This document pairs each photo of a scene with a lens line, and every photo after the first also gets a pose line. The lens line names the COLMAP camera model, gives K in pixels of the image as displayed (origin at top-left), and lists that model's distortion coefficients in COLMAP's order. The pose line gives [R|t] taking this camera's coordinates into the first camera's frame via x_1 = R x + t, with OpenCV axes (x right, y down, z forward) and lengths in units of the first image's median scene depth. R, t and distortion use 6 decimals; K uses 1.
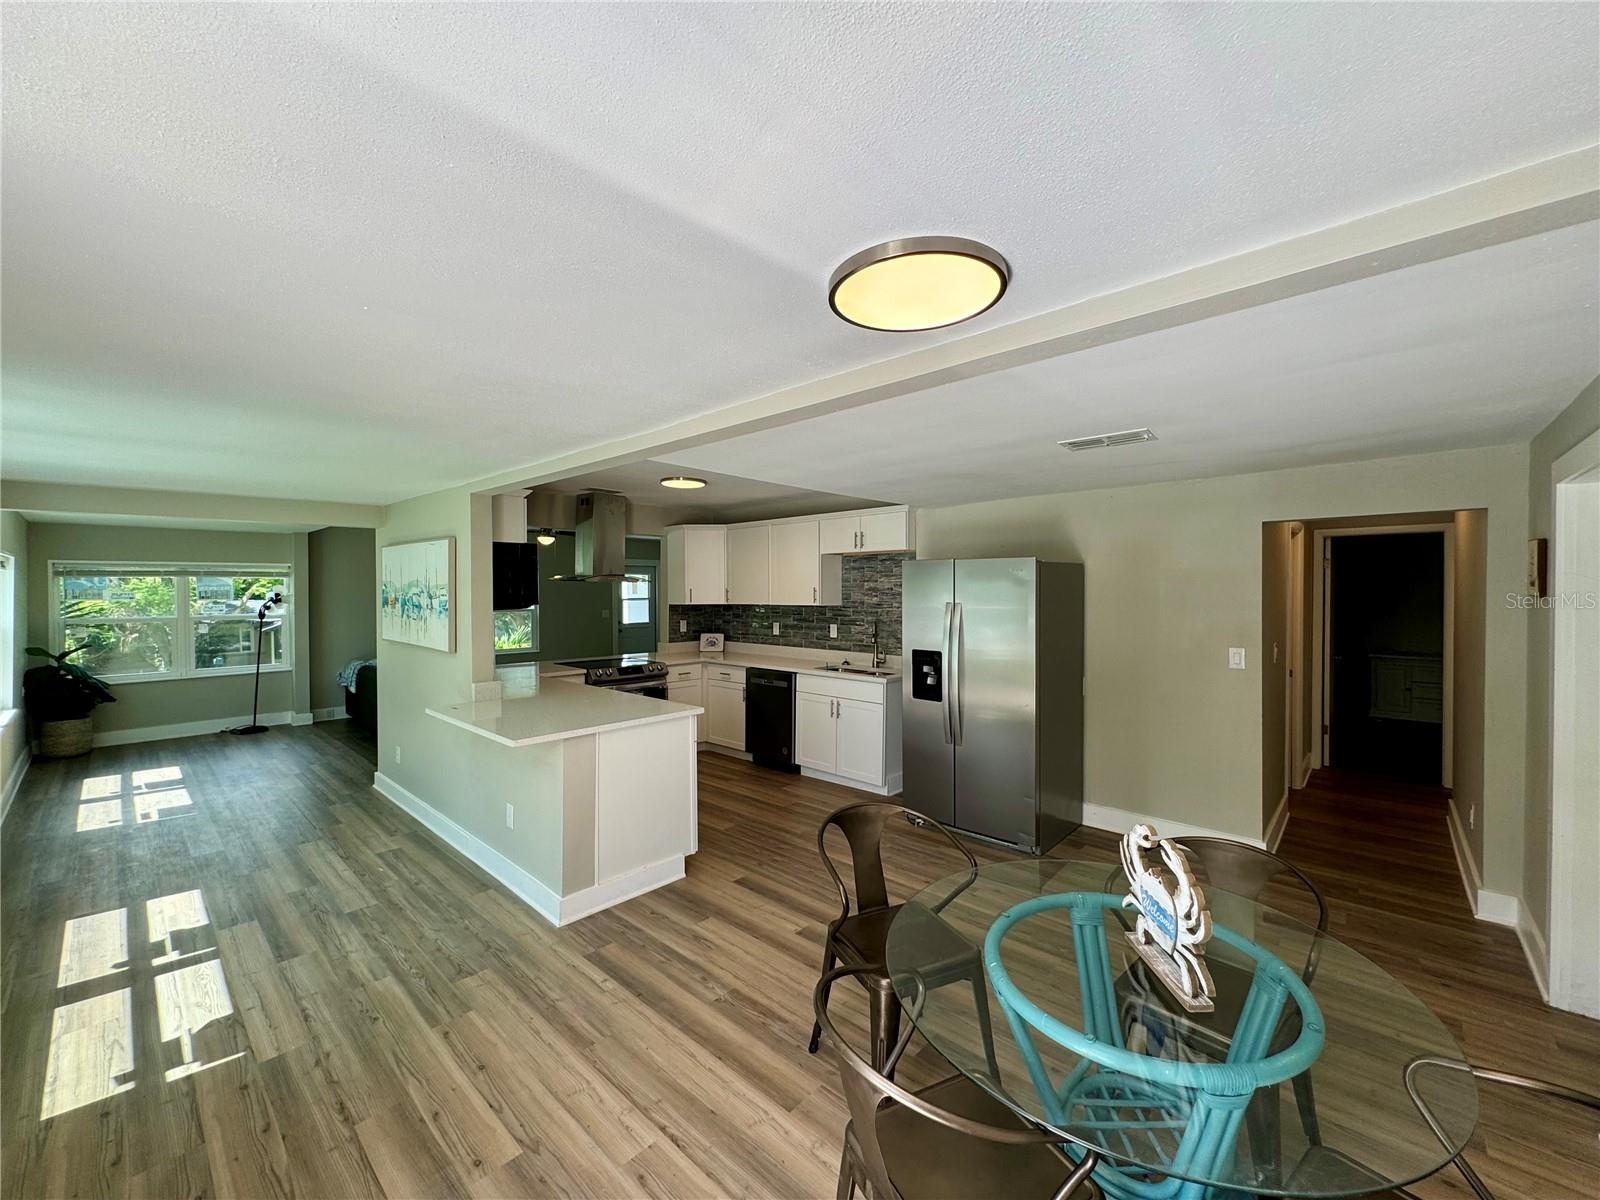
lens RADIAL K [[640.2, 0, 801.2], [0, 640.2, 596.3], [0, 0, 1]] dist [-0.001106, -0.000292]
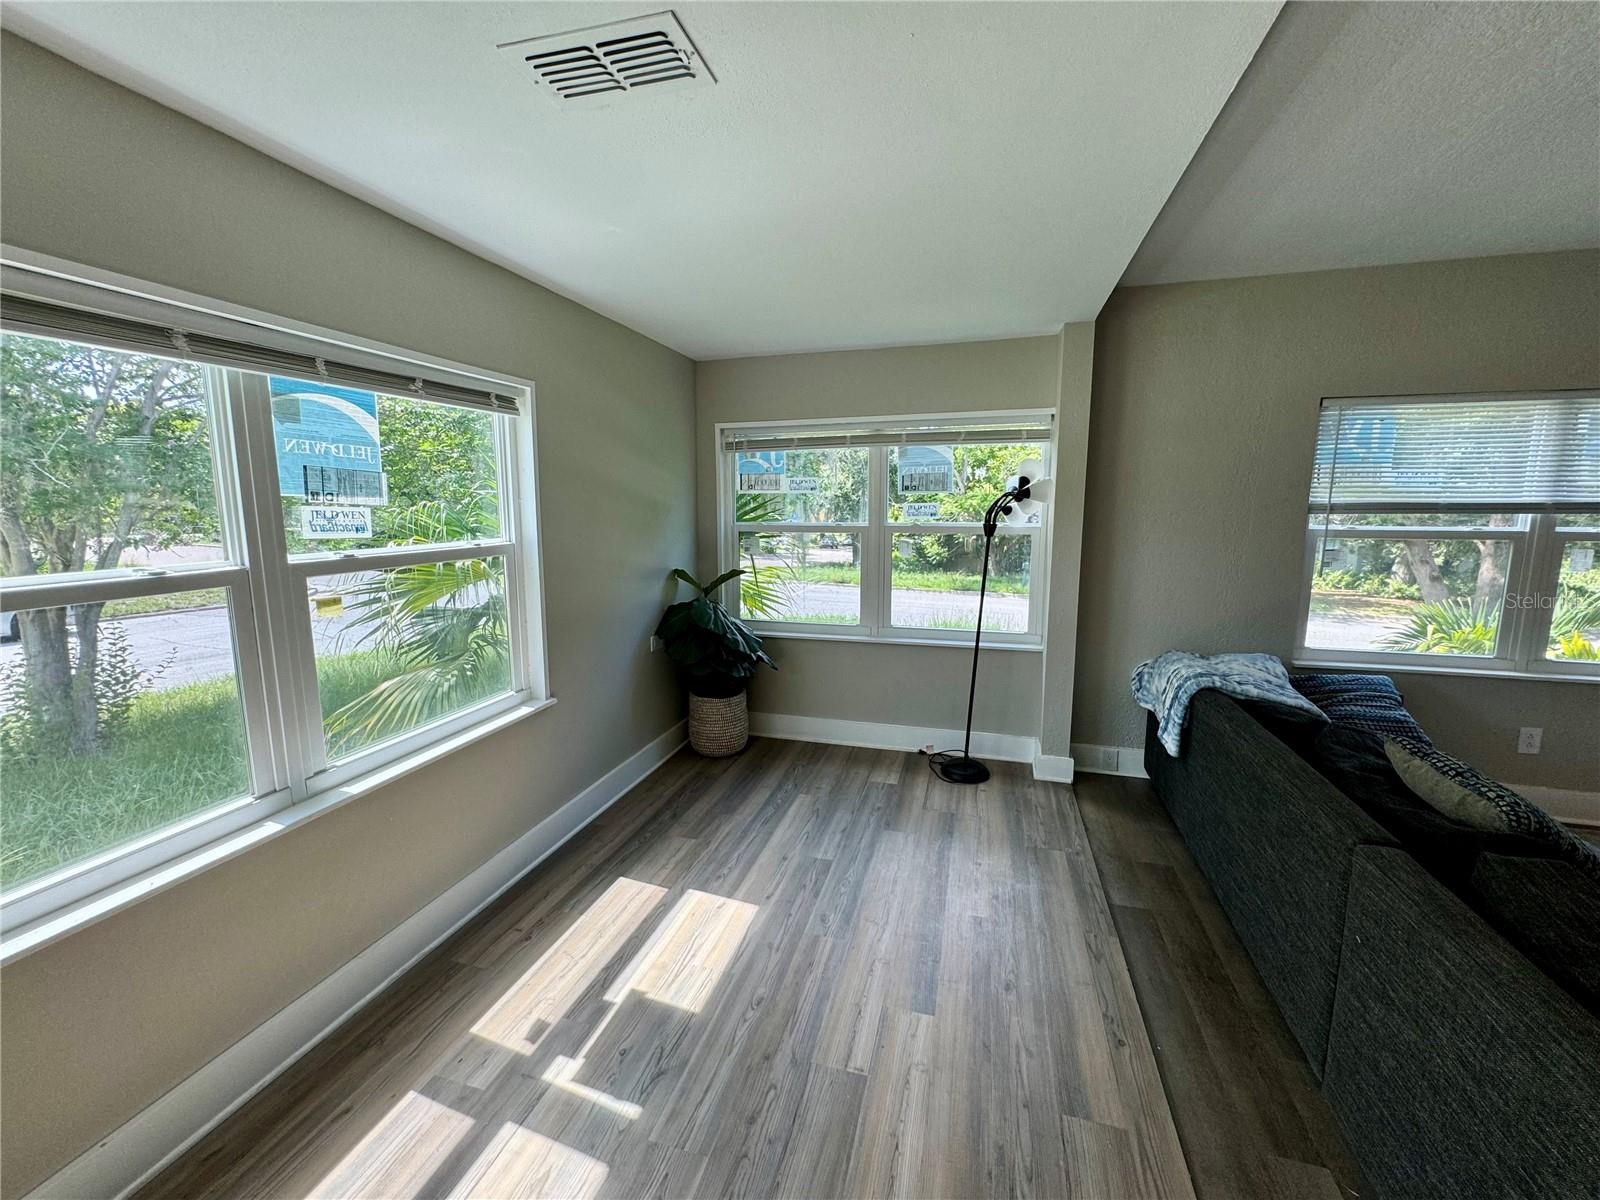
lens RADIAL K [[640.2, 0, 801.2], [0, 640.2, 596.3], [0, 0, 1]] dist [-0.001106, -0.000292]
pose [[0.454762, 0.132527, -0.880698, -0.512439], [-0.008911, 0.989494, 0.144298, 0.014641], [0.890569, -0.057774, 0.451165, 0.688832]]
